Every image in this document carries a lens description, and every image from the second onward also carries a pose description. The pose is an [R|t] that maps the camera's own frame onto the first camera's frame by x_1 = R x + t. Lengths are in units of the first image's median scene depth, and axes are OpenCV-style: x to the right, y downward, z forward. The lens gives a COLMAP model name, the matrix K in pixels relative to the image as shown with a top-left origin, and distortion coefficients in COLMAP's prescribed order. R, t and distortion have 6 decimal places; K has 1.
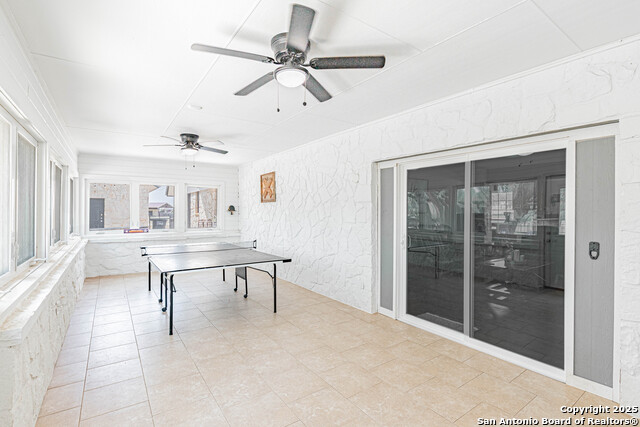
lens RADIAL K [[308.5, 0, 322.8], [0, 308.5, 213.0], [0, 0, 1]] dist [-0.005562, -0.001681]
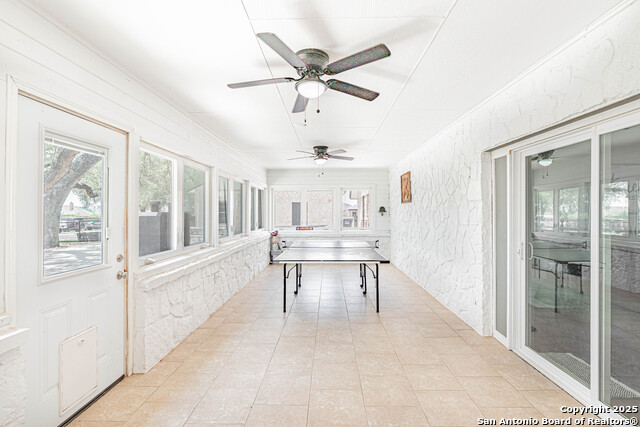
lens RADIAL K [[308.5, 0, 319.8], [0, 308.5, 212.1], [0, 0, 1]] dist [-0.005562, -0.001681]
pose [[0.794744, -0.004631, -0.606927, 0.310182], [0.001407, 0.999982, -0.005788, 0.000319], [0.606943, 0.003746, 0.794737, 0.081826]]
